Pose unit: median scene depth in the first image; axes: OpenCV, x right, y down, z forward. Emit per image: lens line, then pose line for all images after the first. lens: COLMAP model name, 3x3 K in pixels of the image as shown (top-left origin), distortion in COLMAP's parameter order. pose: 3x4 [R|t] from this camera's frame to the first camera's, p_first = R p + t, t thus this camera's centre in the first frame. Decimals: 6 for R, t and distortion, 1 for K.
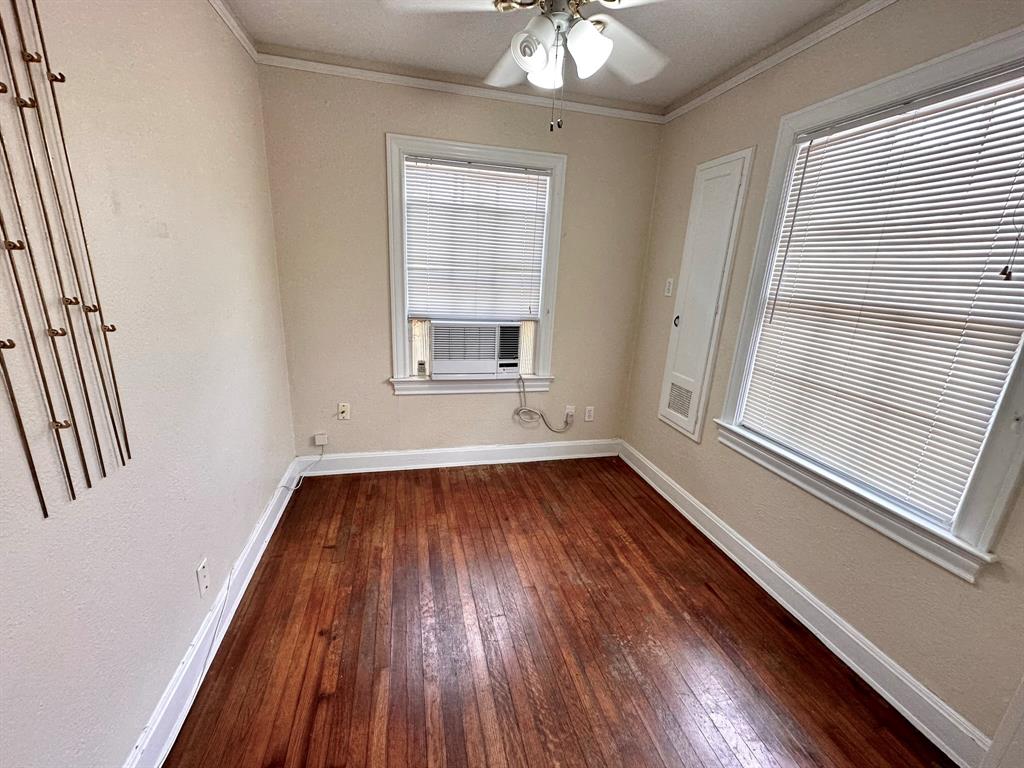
lens RADIAL K [[415.6, 0, 512.0], [0, 415.6, 384.0], [0, 0, 1]] dist [0.001533, 0.000132]
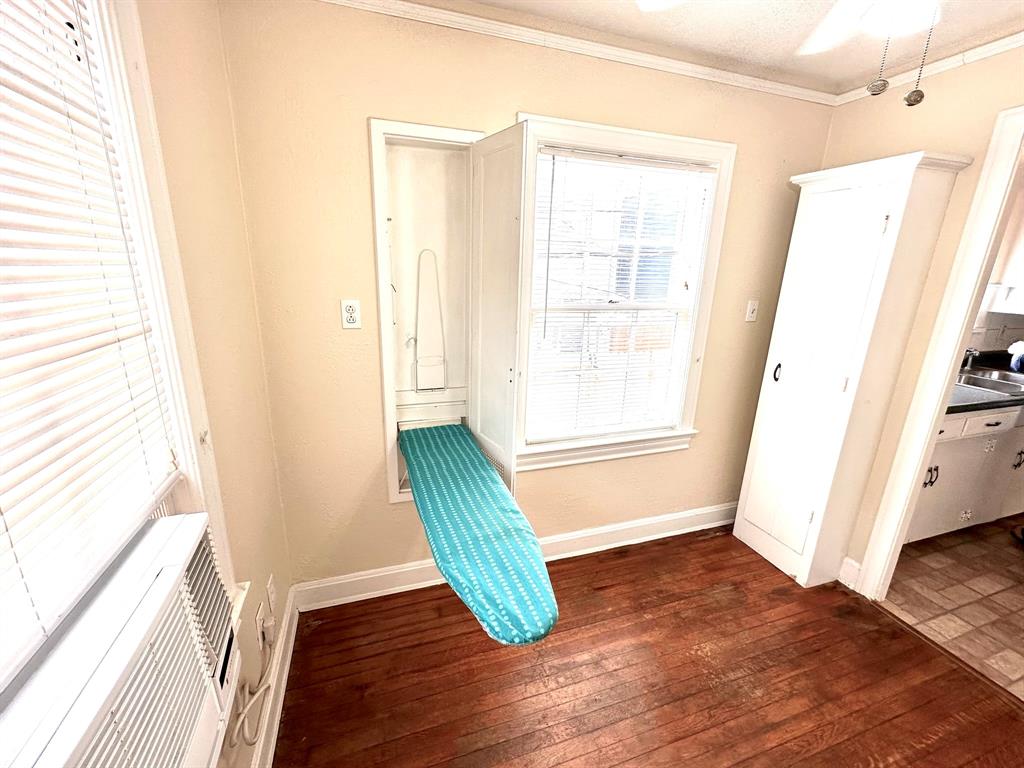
lens RADIAL K [[415.6, 0, 512.0], [0, 415.6, 384.0], [0, 0, 1]] dist [0.001533, 0.000132]
pose [[-0.070122, -0.325795, 0.942836, -0.233444], [0.241045, 0.911620, 0.332936, -0.271725], [-0.967977, 0.250612, 0.014607, 0.753725]]
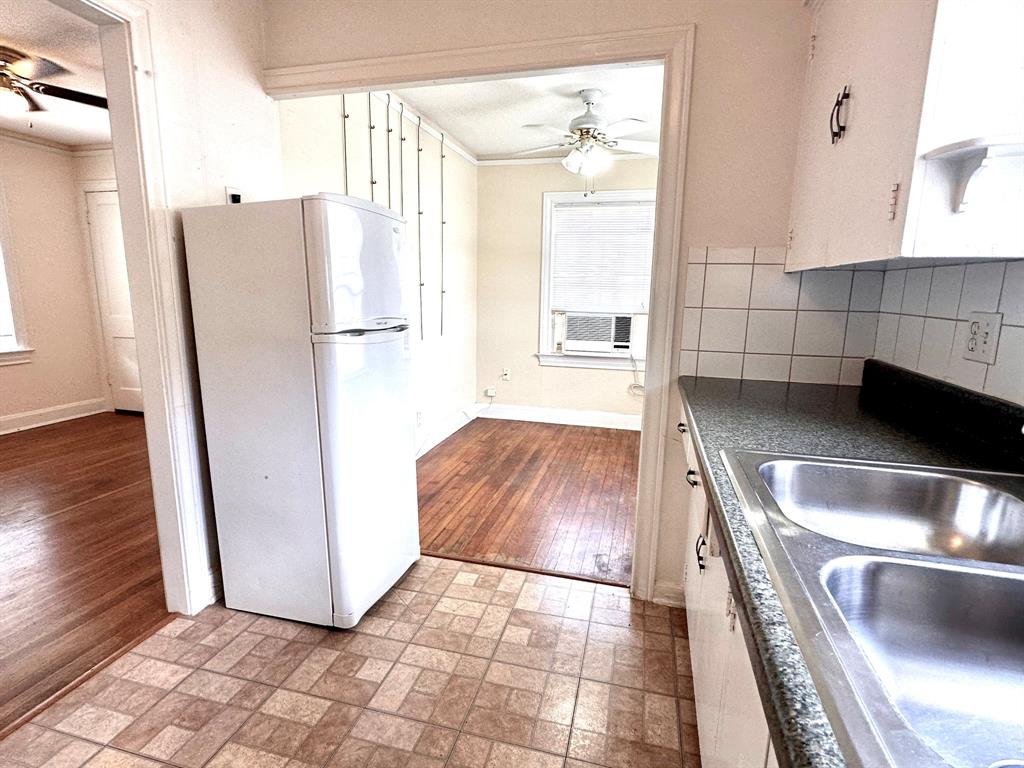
lens RADIAL K [[514.6, 0, 512.0], [0, 514.6, 384.0], [0, 0, 1]] dist [-0.001129, 0.000322]
pose [[0.875090, 0.050431, -0.481325, 0.492577], [-0.104932, 0.990669, -0.086977, 0.256681], [0.472447, 0.126619, 0.872217, -0.578007]]
